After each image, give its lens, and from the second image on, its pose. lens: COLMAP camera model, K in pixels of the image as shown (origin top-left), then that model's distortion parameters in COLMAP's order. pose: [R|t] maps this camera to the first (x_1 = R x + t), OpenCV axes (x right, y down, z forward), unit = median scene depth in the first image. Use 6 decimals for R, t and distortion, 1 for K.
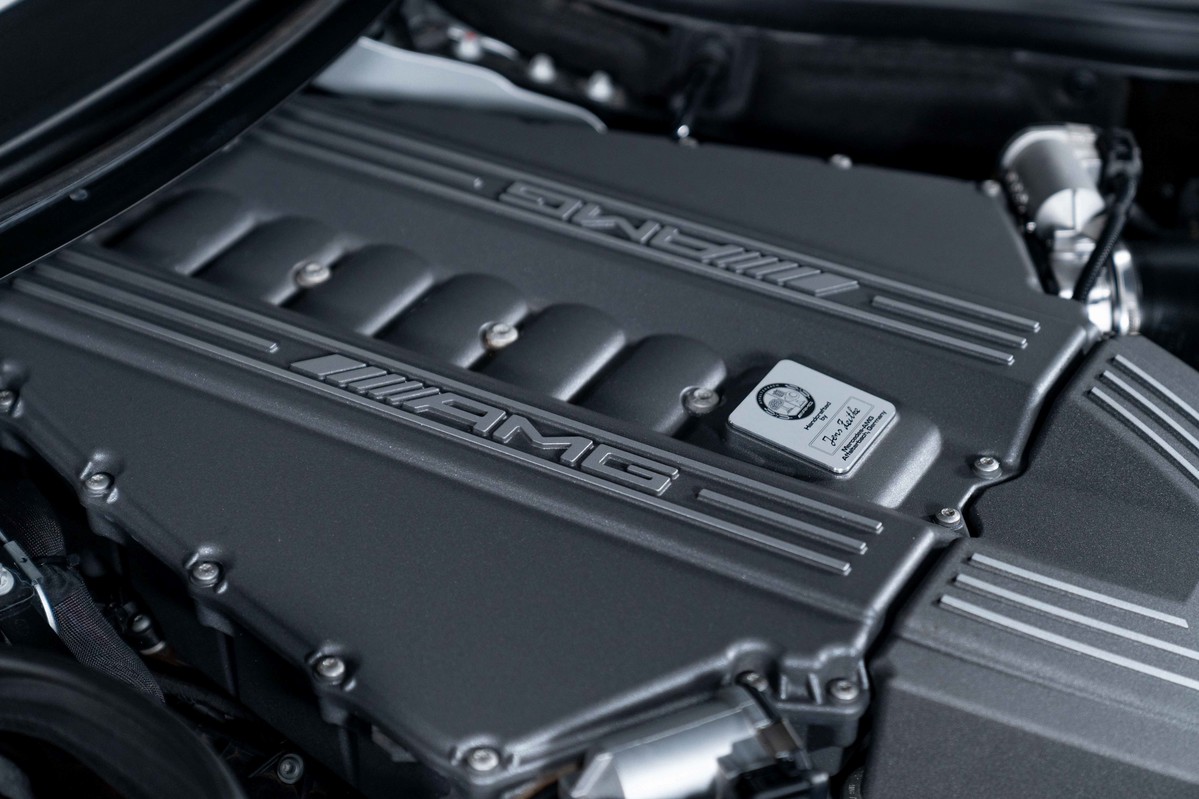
lens RADIAL K [[2443.6, 0, 560.2], [0, 2443.6, 446.6], [0, 0, 1]] dist [0.016012, -0.112564]
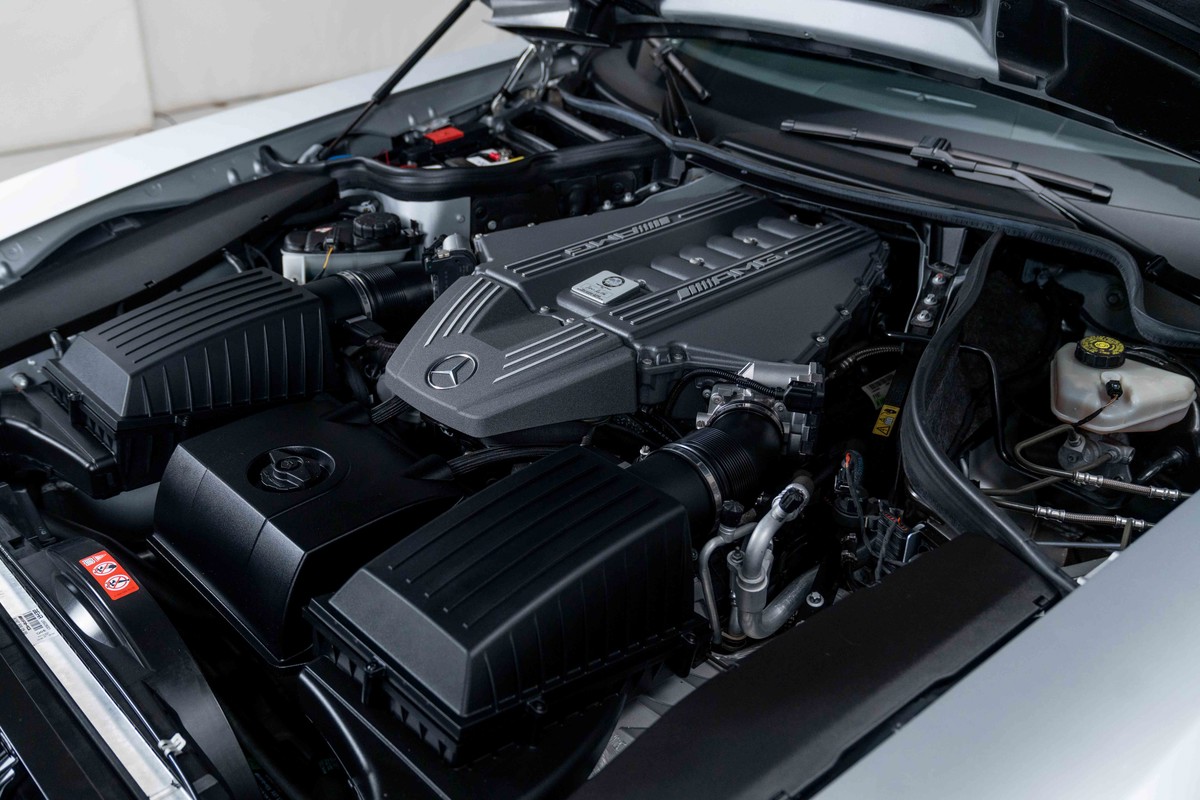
lens RADIAL K [[1073.6, 0, 572.9], [0, 1073.6, 417.5], [0, 0, 1]] dist [0.007258, -0.004137]
pose [[-0.283620, 0.474334, -0.833407, 1.085362], [-0.569963, 0.615534, 0.544298, -0.508670], [0.771169, 0.629385, 0.095775, 0.902200]]
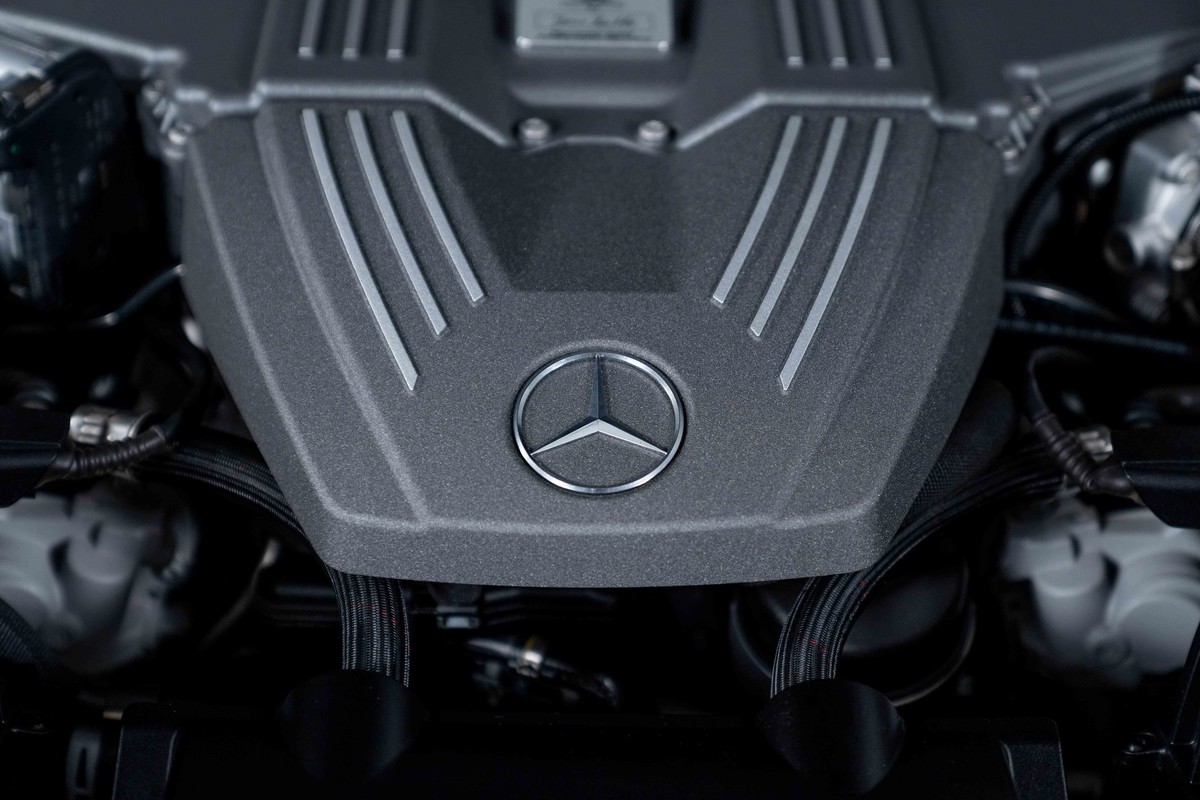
lens RADIAL K [[2391.2, 0, 575.1], [0, 2391.2, 431.6], [0, 0, 1]] dist [0.029076, 0.048125]
pose [[0.504075, 0.518229, -0.690903, 0.722162], [-0.519522, 0.820997, 0.236772, -0.080941], [0.689932, 0.239588, 0.683075, 0.431575]]
